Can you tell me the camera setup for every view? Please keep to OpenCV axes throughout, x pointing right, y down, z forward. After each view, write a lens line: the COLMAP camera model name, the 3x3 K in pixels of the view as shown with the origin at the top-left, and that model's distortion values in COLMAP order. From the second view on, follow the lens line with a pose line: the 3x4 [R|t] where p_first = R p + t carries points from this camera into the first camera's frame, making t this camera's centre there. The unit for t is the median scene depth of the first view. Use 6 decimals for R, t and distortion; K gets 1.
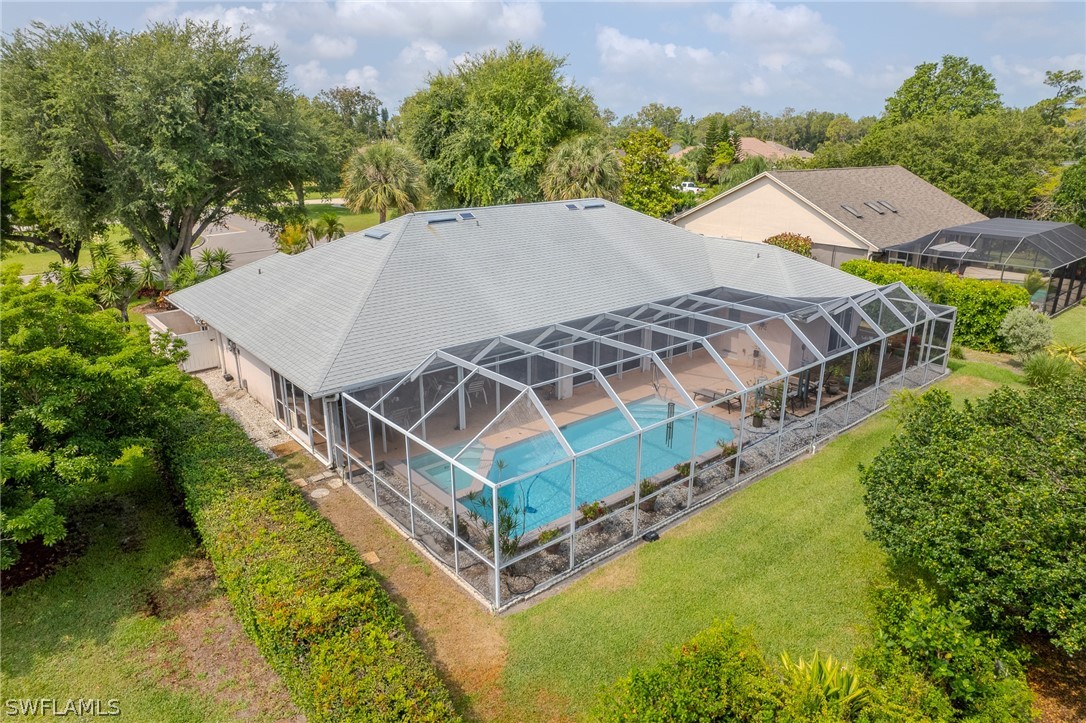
lens RADIAL K [[691.0, 0, 543.0], [0, 691.0, 361.5], [0, 0, 1]] dist [-0.060117, 0.002169]
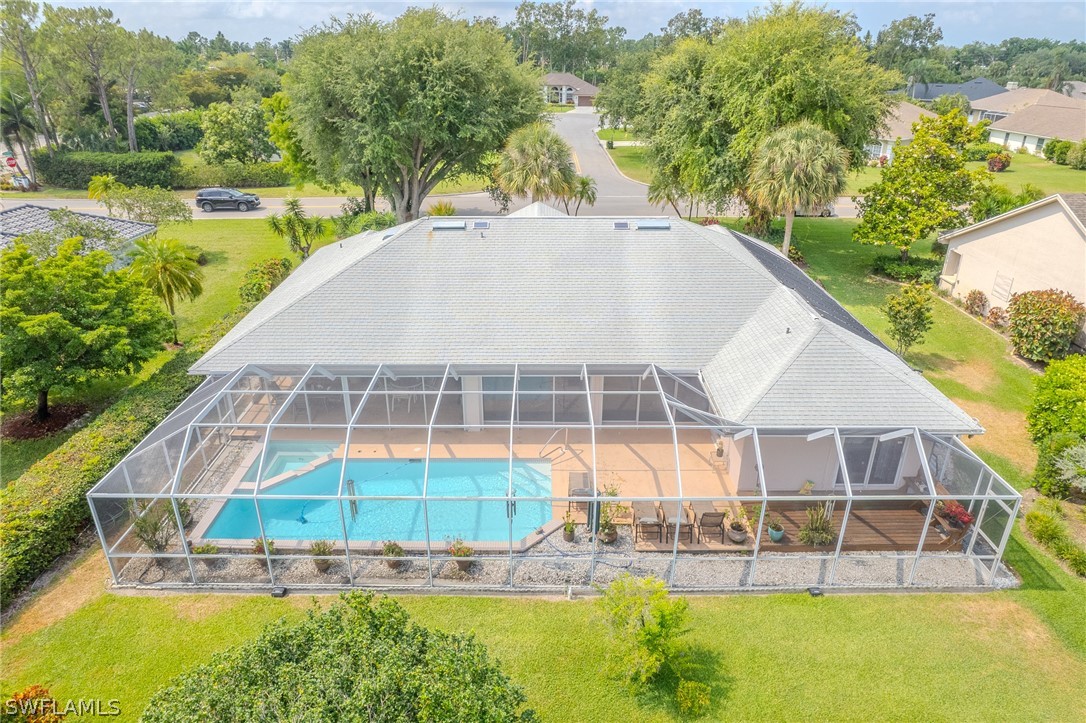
lens RADIAL K [[691.0, 0, 543.0], [0, 691.0, 361.5], [0, 0, 1]] dist [-0.060117, 0.002169]
pose [[0.766644, 0.267622, -0.583640, 0.609448], [-0.202026, 0.963369, 0.176369, -0.219496], [0.609461, -0.017302, 0.792627, 0.260052]]
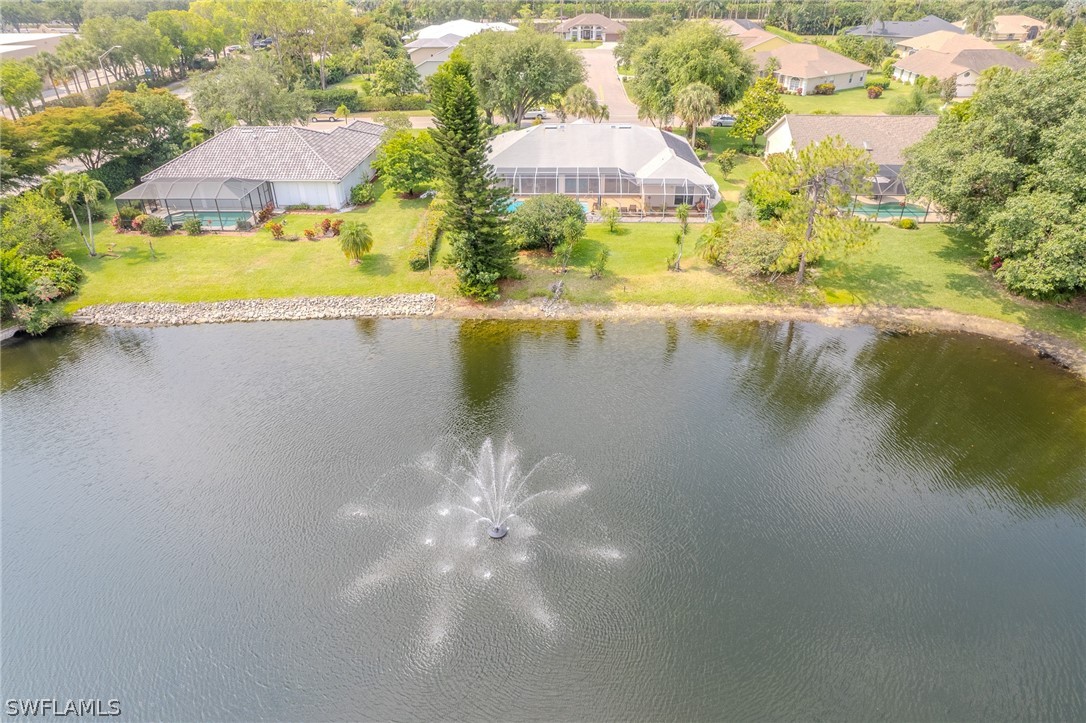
lens RADIAL K [[691.0, 0, 543.0], [0, 691.0, 361.5], [0, 0, 1]] dist [-0.060117, 0.002169]
pose [[0.741429, 0.336186, -0.580742, 1.775686], [-0.198616, 0.936615, 0.288625, -0.111284], [0.640963, -0.098650, 0.761206, -1.254552]]
